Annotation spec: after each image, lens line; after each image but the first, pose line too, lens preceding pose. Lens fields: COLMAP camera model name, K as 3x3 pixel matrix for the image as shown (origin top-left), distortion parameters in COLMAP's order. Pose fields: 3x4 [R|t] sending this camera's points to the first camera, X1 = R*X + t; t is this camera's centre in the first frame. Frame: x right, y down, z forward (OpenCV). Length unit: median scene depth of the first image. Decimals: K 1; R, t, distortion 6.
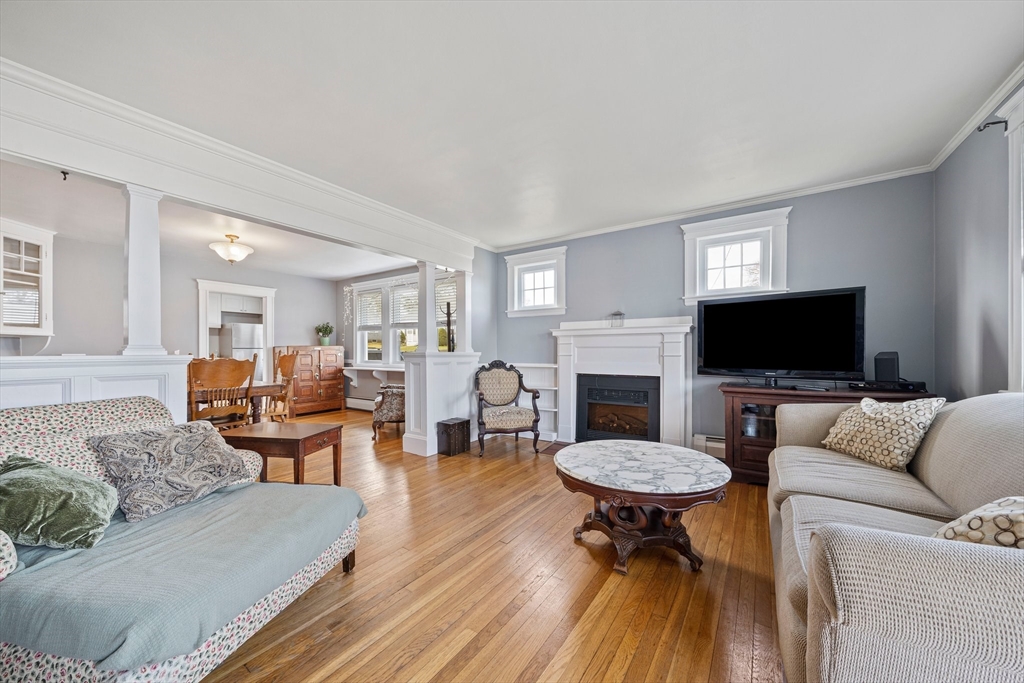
lens RADIAL K [[362.4, 0, 507.9], [0, 362.4, 352.2], [0, 0, 1]] dist [-0.007412, -0.000094]
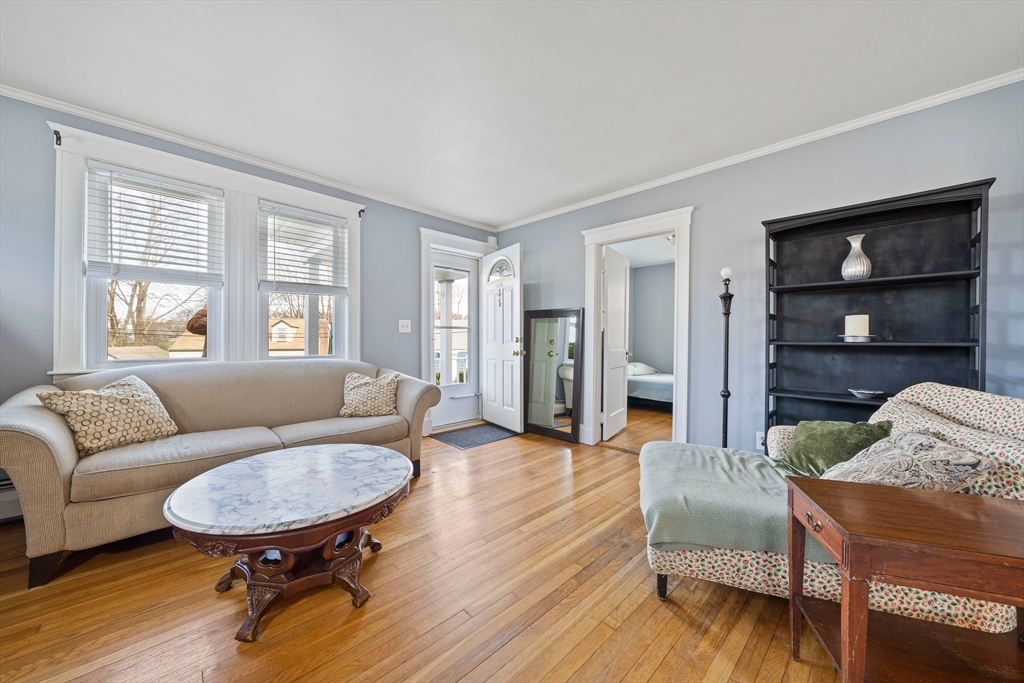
lens RADIAL K [[361.0, 0, 501.7], [0, 361.0, 340.5], [0, 0, 1]] dist [-0.008180, -0.000005]
pose [[-0.978727, -0.001834, 0.205159, -0.107816], [-0.001261, 0.999995, 0.002924, 0.002515], [-0.205163, 0.002603, -0.978724, 0.827651]]
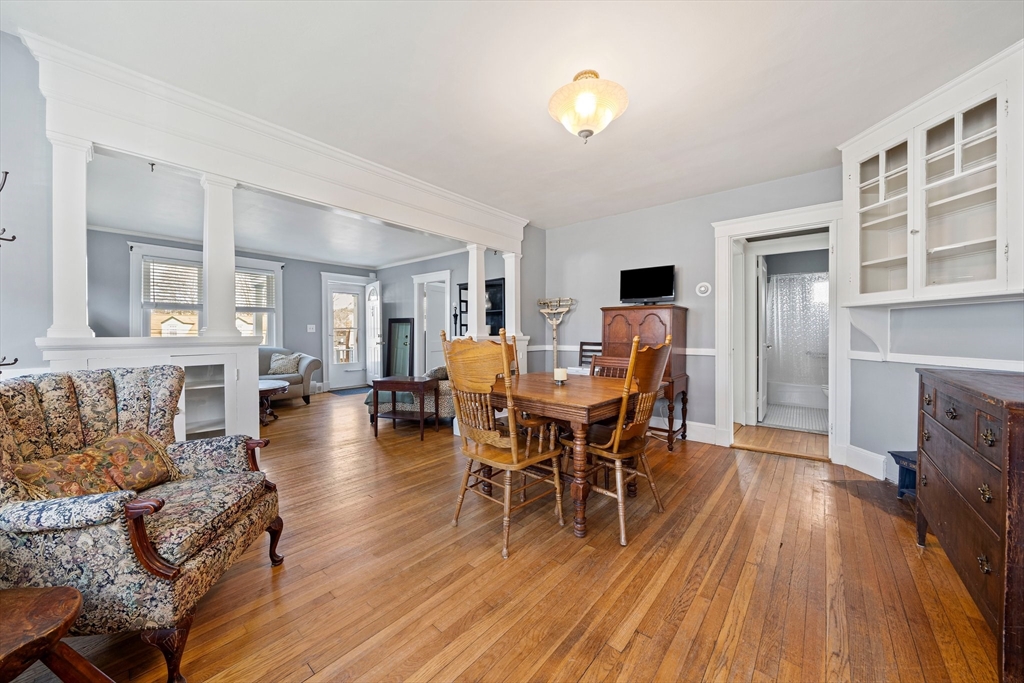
lens RADIAL K [[358.0, 0, 504.6], [0, 358.0, 335.9], [0, 0, 1]] dist [-0.012289, -0.000053]
pose [[-0.993511, 0.004790, 0.113639, -0.718013], [0.005463, 0.999969, 0.005610, -0.002572], [-0.113609, 0.006194, -0.993506, 1.468505]]
